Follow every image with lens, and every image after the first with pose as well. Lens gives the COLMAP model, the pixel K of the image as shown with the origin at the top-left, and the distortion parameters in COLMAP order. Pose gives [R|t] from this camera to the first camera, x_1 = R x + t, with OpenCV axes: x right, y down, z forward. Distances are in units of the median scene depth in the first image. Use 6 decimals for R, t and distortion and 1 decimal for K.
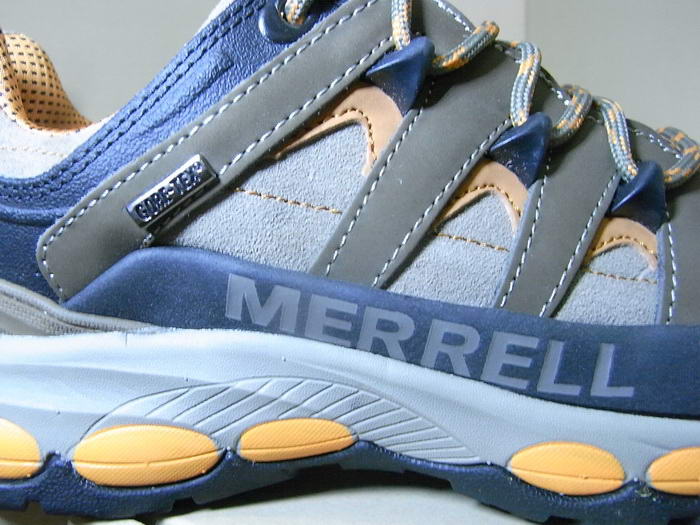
lens RADIAL K [[730.4, 0, 350.0], [0, 730.4, 262.5], [0, 0, 1]] dist [-0.164010, 0.254040]
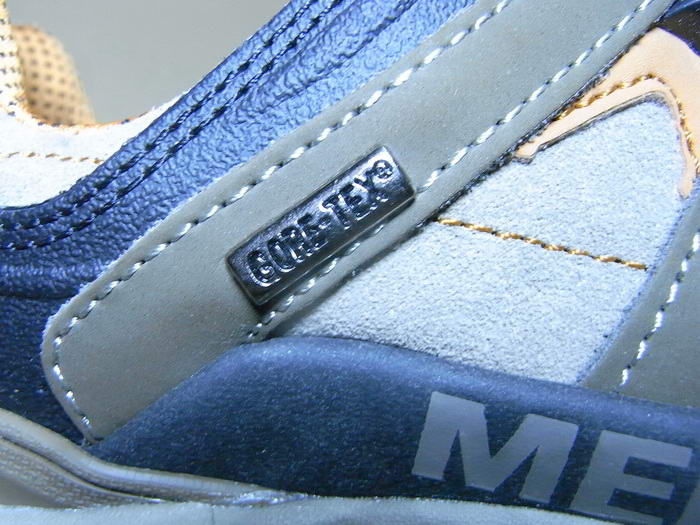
lens RADIAL K [[730.4, 0, 350.0], [0, 730.4, 262.5], [0, 0, 1]] dist [-0.164010, 0.254040]
pose [[0.999867, -0.011152, -0.011899, -0.215757], [0.009738, 0.993558, -0.112905, -0.016888], [0.013081, 0.112774, 0.993535, 0.498289]]
